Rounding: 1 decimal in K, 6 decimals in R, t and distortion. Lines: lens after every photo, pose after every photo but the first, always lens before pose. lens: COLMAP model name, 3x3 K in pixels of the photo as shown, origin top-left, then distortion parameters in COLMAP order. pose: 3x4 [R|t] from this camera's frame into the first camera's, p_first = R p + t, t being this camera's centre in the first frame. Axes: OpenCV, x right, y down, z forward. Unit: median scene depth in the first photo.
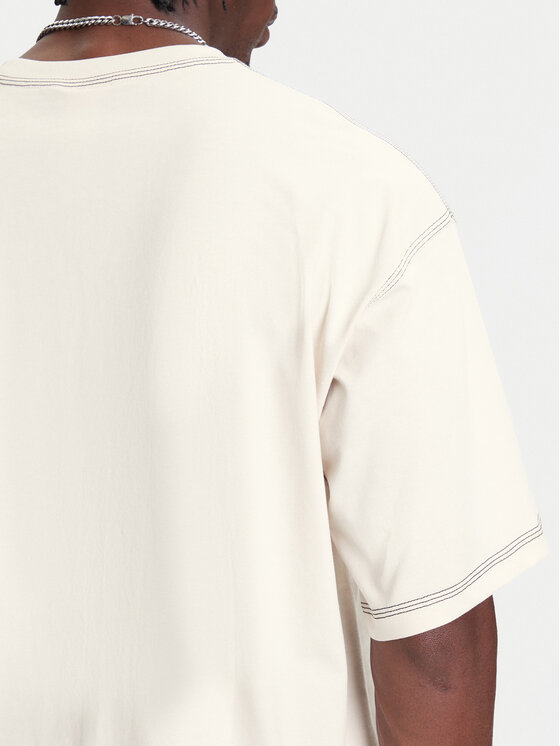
lens RADIAL K [[1599.2, 0, 280.0], [0, 1599.2, 373.0], [0, 0, 1]] dist [0.187529, 0.249635]
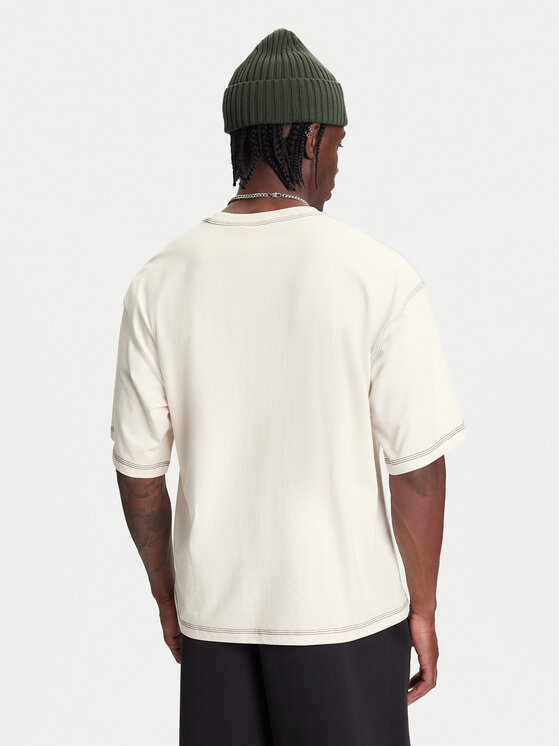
lens RADIAL K [[1226.9, 0, 280.0], [0, 1226.9, 373.0], [0, 0, 1]] dist [-0.003754, -0.017984]
pose [[0.999938, -0.004067, 0.010413, -0.111453], [0.004342, 0.999639, -0.026501, 0.068775], [-0.010301, 0.026545, 0.999595, -0.685683]]
